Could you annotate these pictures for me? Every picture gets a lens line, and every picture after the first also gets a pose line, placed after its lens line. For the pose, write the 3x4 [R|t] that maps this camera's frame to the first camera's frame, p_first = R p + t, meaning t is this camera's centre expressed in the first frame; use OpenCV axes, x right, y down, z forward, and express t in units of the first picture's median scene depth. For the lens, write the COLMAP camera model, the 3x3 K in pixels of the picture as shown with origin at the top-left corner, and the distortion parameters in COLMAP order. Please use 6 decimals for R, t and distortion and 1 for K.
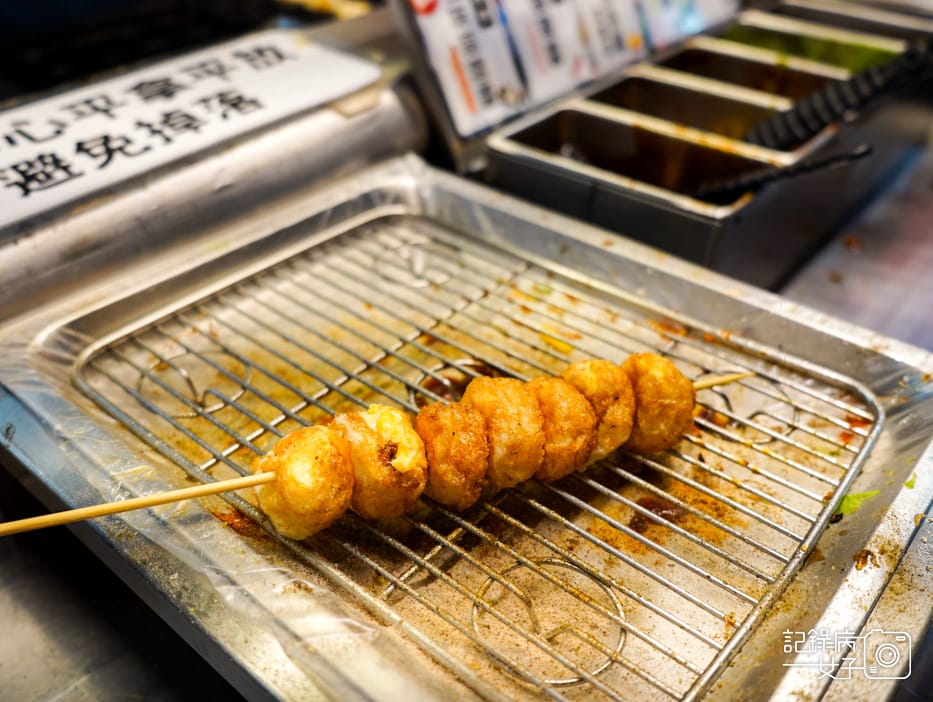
lens RADIAL K [[855.0, 0, 473.1], [0, 855.0, 346.6], [0, 0, 1]] dist [-0.008148, 0.000000]
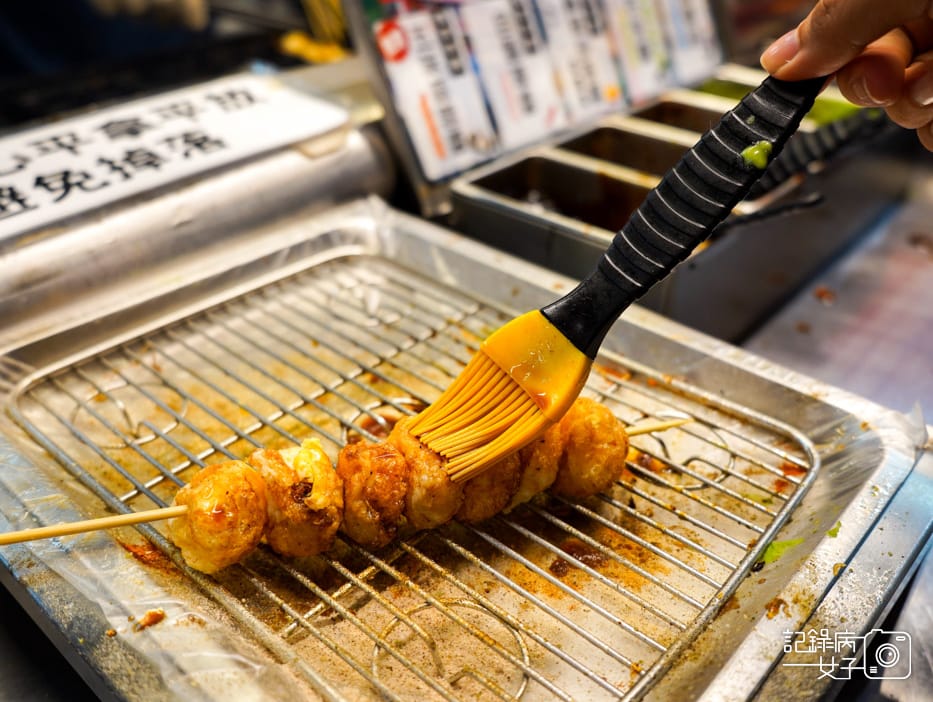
lens RADIAL K [[855.0, 0, 468.6], [0, 855.0, 350.5], [0, 0, 1]] dist [-0.008148, 0.000000]
pose [[0.999575, 0.022315, -0.018755, 0.080156], [-0.023330, 0.998173, -0.055727, 0.012914], [0.017477, 0.056141, 0.998270, 0.007374]]
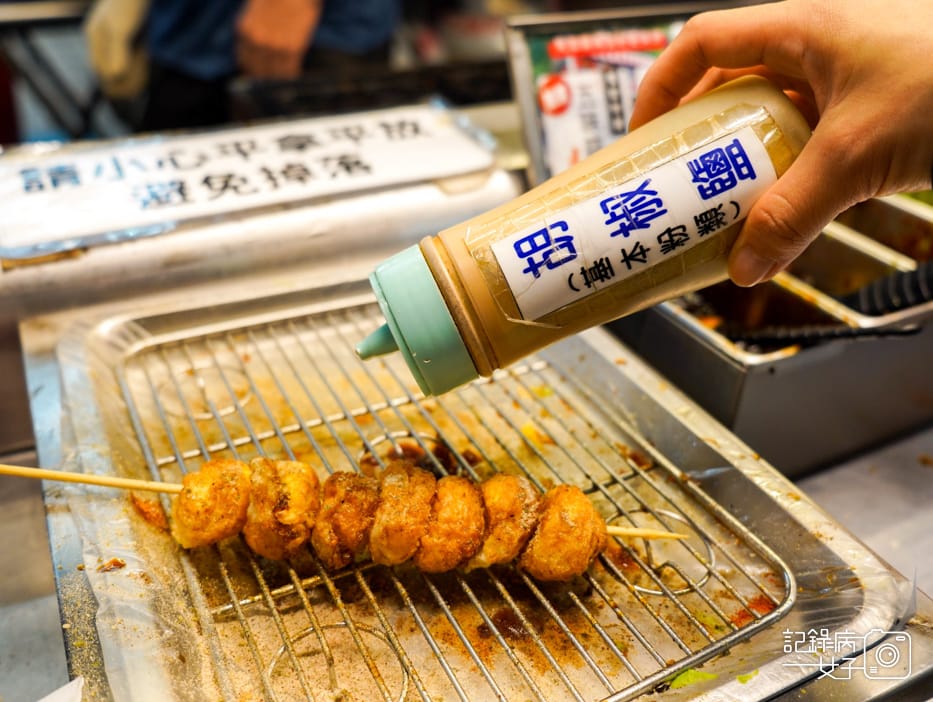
lens RADIAL K [[855.0, 0, 464.0], [0, 855.0, 354.7], [0, 0, 1]] dist [-0.008148, 0.000000]
pose [[0.926432, 0.232165, -0.296351, 0.308007], [-0.252923, 0.966917, -0.033176, -0.053503], [0.278845, 0.105689, 0.954503, -0.012298]]
